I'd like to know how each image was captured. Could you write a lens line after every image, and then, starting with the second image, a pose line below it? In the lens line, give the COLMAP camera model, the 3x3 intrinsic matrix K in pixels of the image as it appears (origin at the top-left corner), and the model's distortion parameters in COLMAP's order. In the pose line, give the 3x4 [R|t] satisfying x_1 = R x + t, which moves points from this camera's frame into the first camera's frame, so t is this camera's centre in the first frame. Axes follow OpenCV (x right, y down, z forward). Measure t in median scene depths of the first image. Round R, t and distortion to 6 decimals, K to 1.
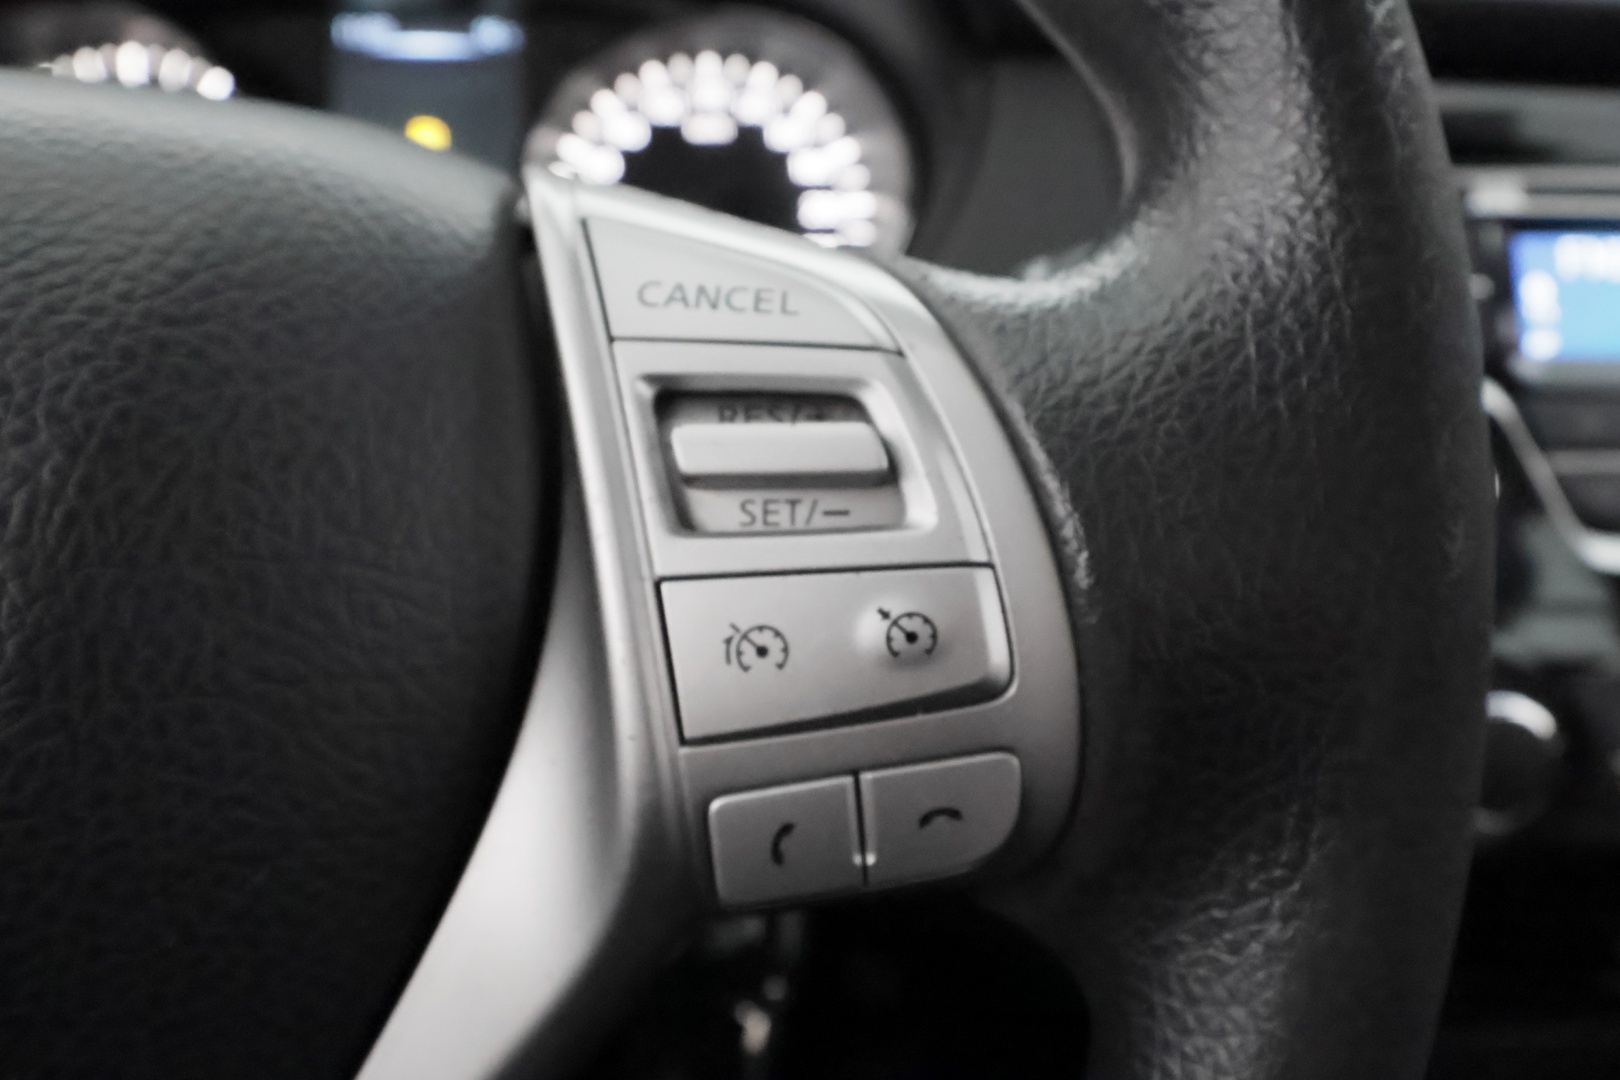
lens RADIAL K [[1159.2, 0, 805.5], [0, 1159.2, 534.7], [0, 0, 1]] dist [0.001065, 0.002199]
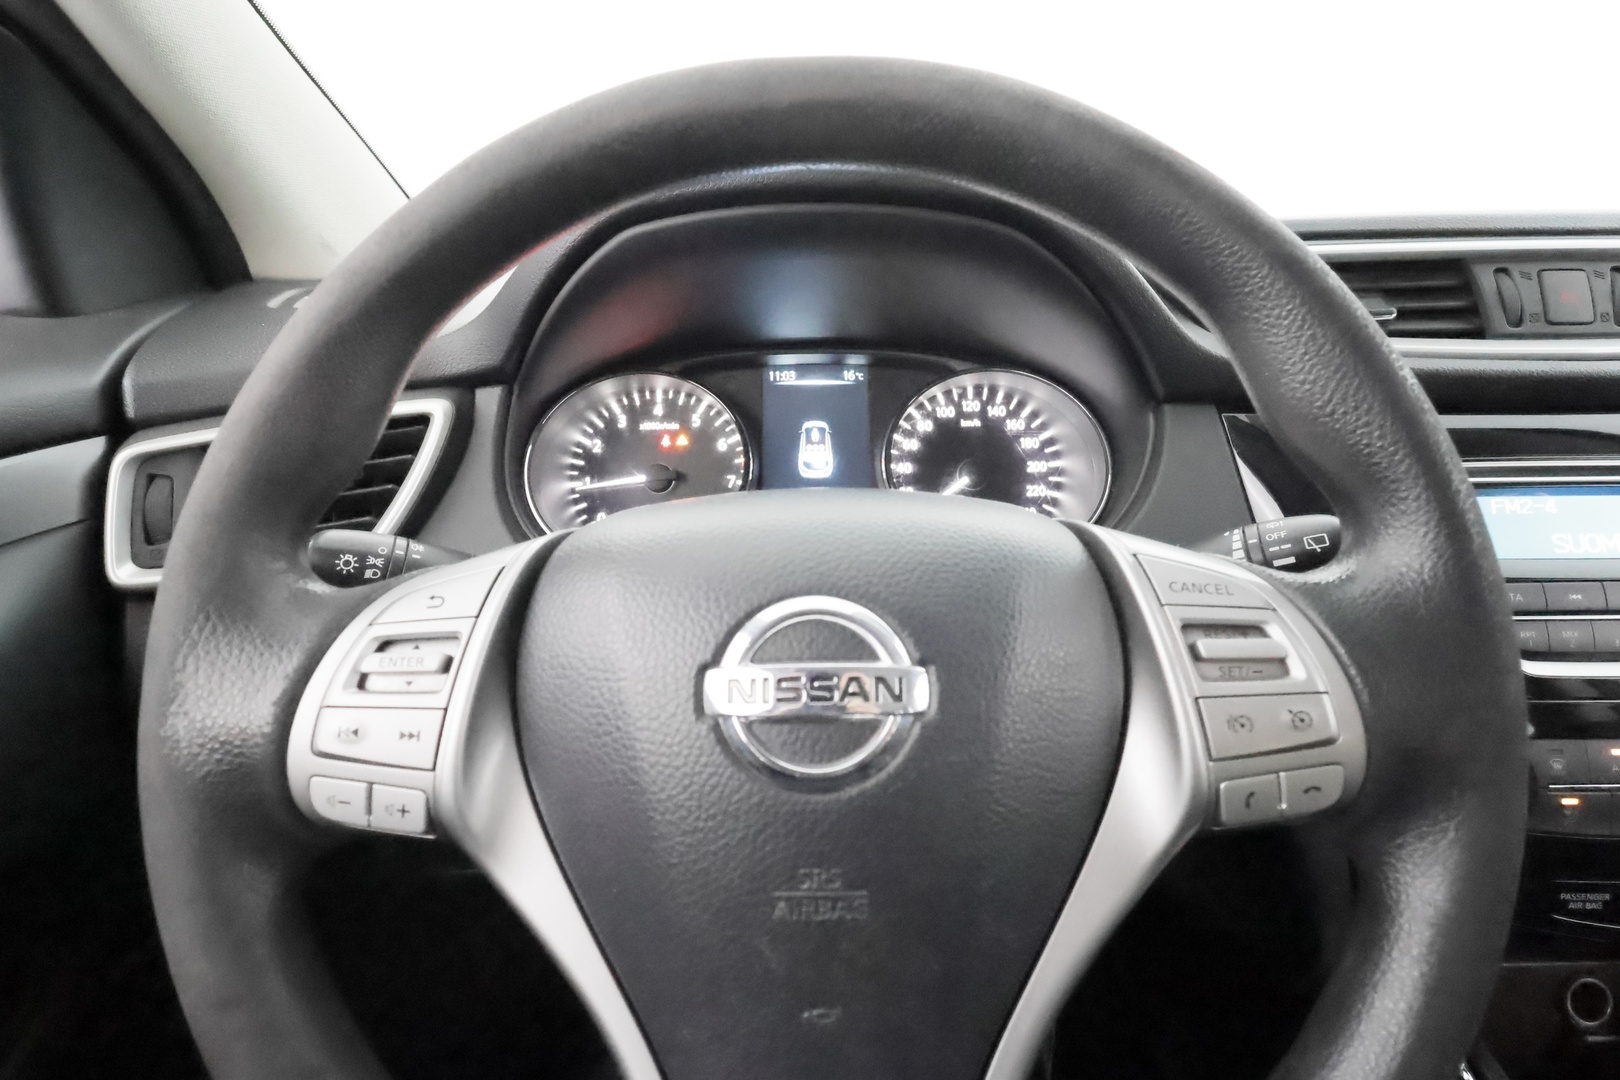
lens RADIAL K [[847.6, 0, 818.3], [0, 847.6, 540.7], [0, 0, 1]] dist [0.001298, 0.000366]
pose [[0.997844, -0.010857, -0.064728, -0.859106], [0.003596, 0.993785, -0.111261, -0.105869], [0.065534, 0.110788, 0.991681, -1.025848]]
